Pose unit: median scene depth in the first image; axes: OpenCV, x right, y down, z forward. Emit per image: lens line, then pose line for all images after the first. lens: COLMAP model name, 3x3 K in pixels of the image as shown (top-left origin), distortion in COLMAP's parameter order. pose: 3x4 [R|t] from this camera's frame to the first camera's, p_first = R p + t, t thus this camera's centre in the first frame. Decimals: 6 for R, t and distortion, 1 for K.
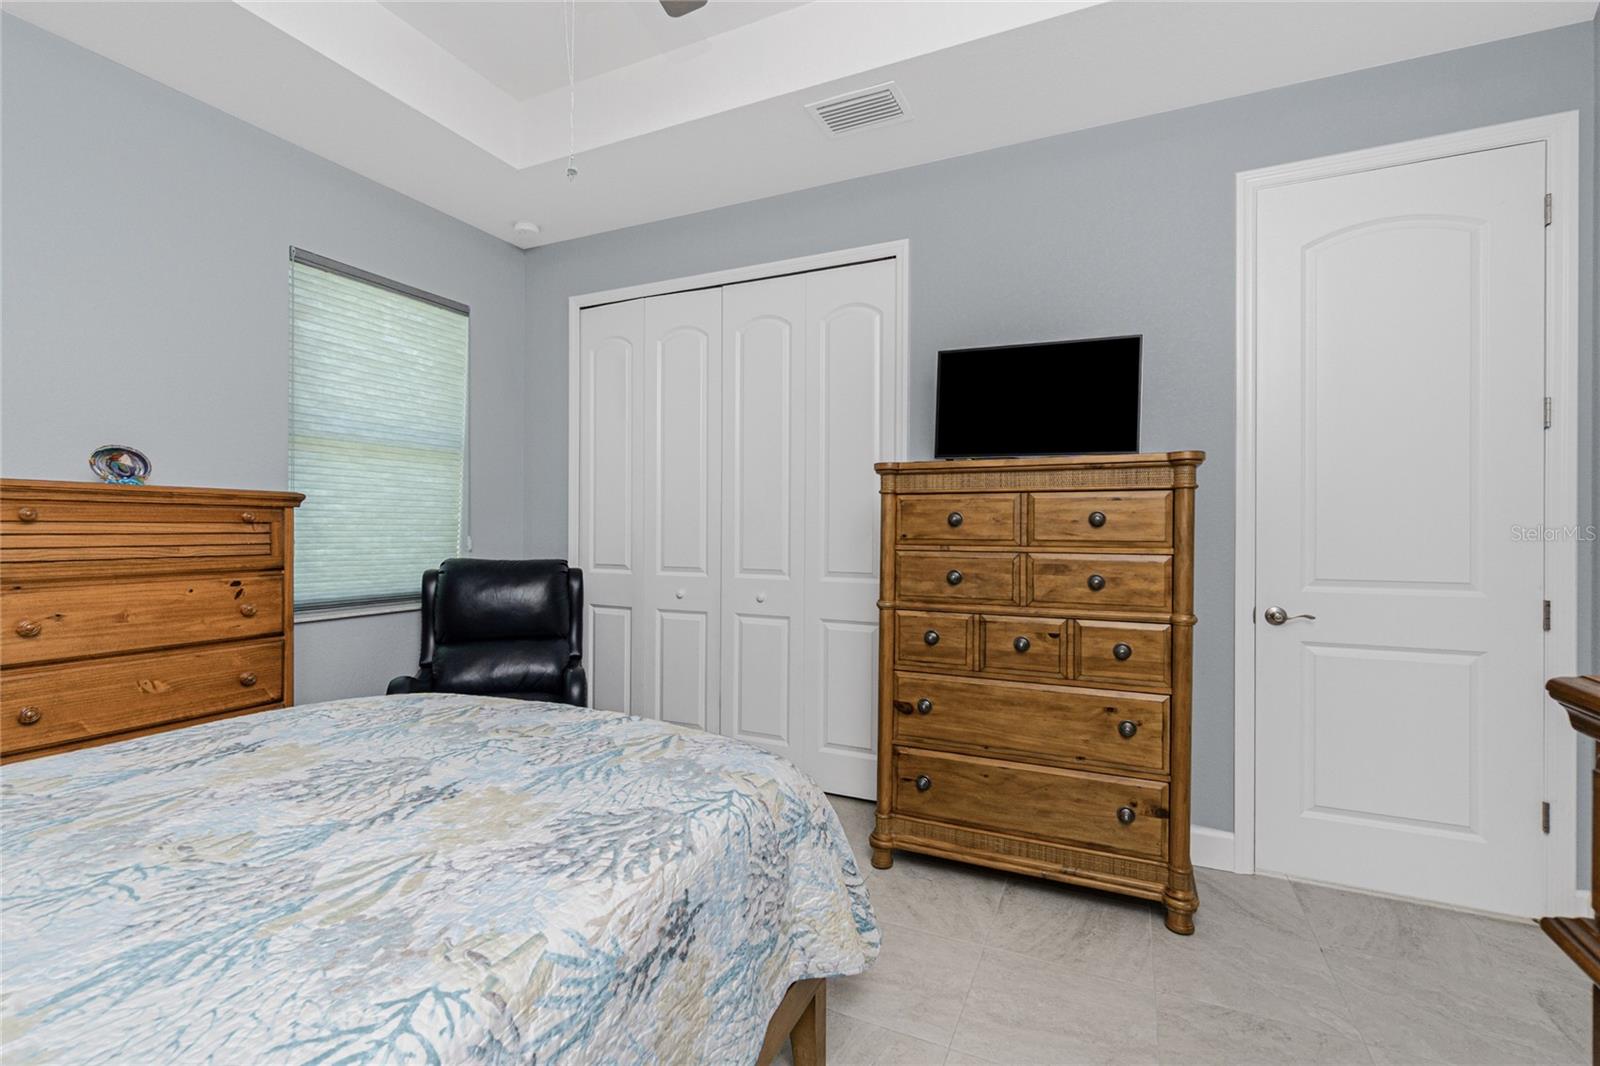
lens RADIAL K [[696.0, 0, 801.5], [0, 696.0, 528.5], [0, 0, 1]] dist [0.001415, -0.000004]
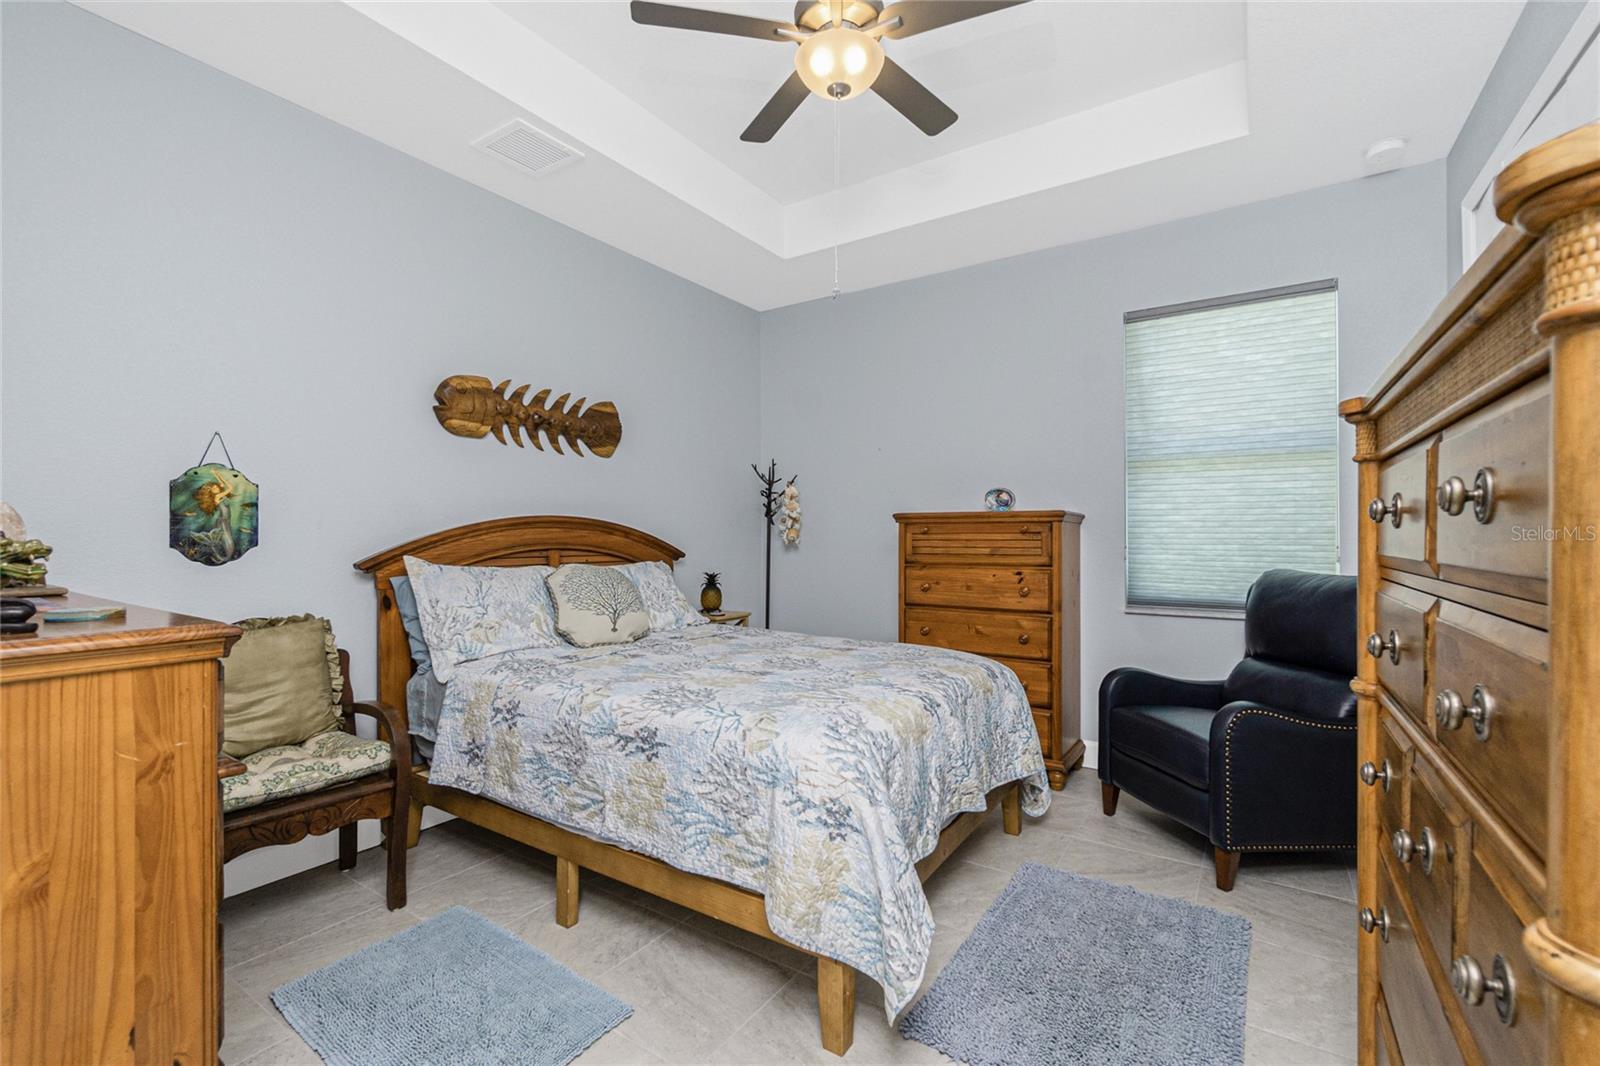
lens RADIAL K [[696.0, 0, 800.1], [0, 696.0, 533.2], [0, 0, 1]] dist [0.001415, -0.000004]
pose [[-0.139811, -0.008235, -0.990144, 0.556522], [-0.001143, 0.999966, -0.008155, 0.003898], [0.990178, -0.000008, -0.139816, 0.559672]]
